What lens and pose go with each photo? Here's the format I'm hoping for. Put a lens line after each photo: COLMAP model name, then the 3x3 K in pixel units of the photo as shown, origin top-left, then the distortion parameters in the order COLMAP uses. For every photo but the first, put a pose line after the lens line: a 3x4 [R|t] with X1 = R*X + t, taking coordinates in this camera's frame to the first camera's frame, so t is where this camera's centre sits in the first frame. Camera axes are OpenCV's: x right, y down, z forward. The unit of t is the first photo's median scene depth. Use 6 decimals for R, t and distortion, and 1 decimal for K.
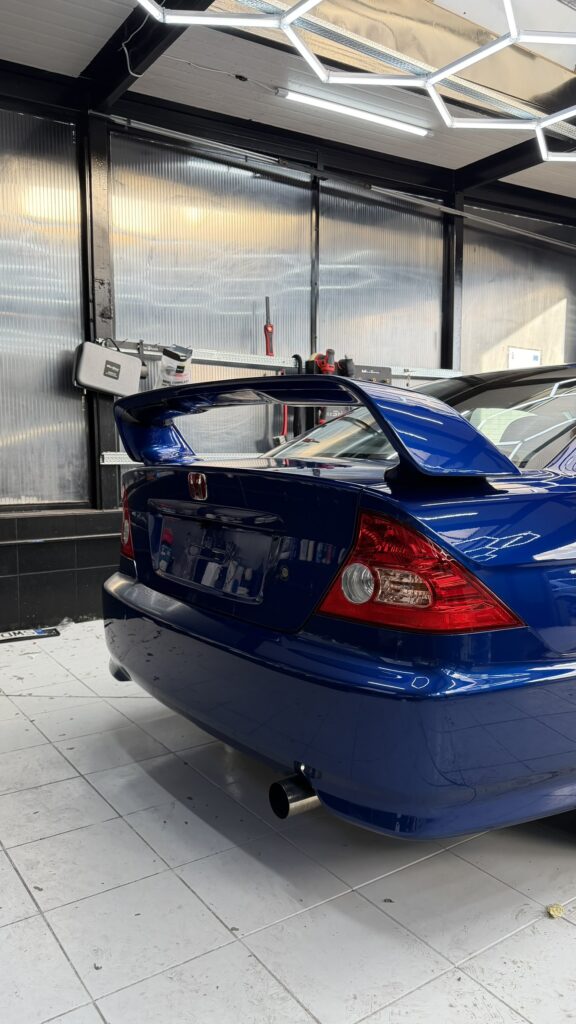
lens RADIAL K [[724.4, 0, 290.8], [0, 724.4, 511.5], [0, 0, 1]] dist [0.023033, -0.036356]
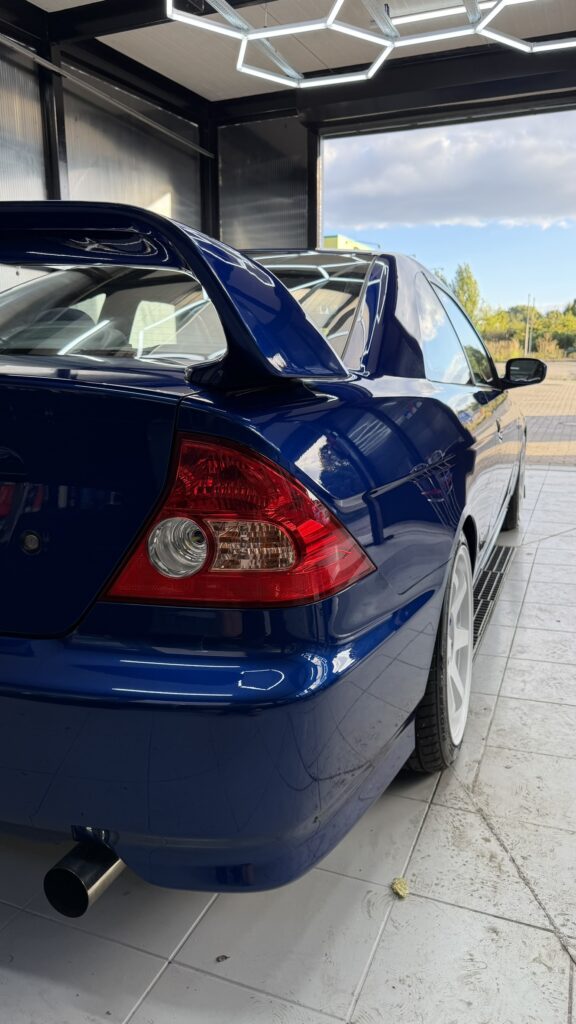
lens RADIAL K [[724.4, 0, 279.9], [0, 724.4, 505.9], [0, 0, 1]] dist [0.023033, -0.036356]
pose [[0.843014, -0.107096, 0.527122, -0.061851], [0.047668, 0.990997, 0.125107, -0.004973], [-0.535775, -0.080340, 0.840530, 0.149553]]
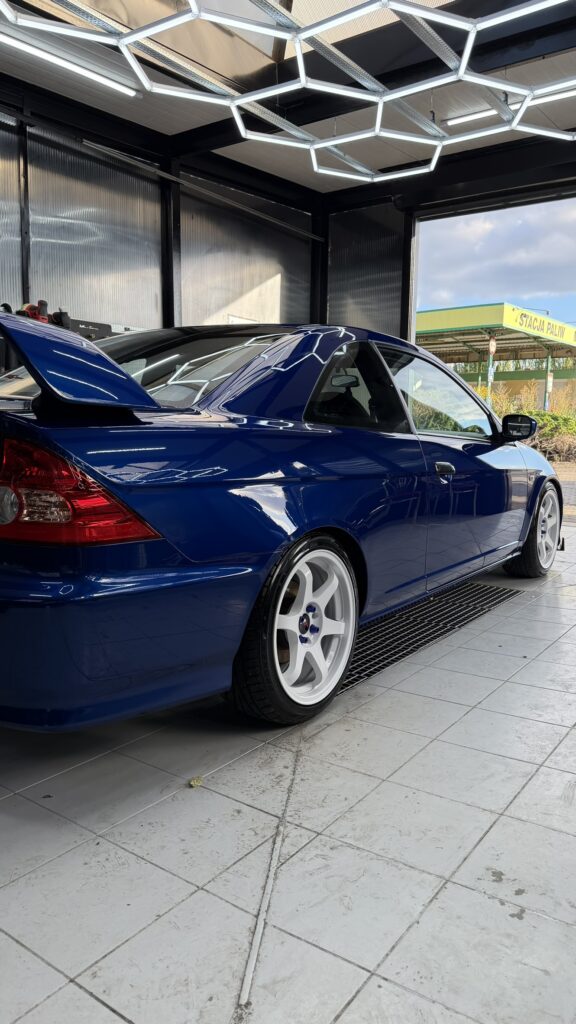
lens RADIAL K [[724.4, 0, 290.4], [0, 724.4, 510.6], [0, 0, 1]] dist [0.023033, -0.036356]
pose [[0.945444, -0.022408, 0.325013, 0.052744], [0.010615, 0.999221, 0.038013, 0.026908], [-0.325612, -0.032489, 0.944945, -0.053784]]
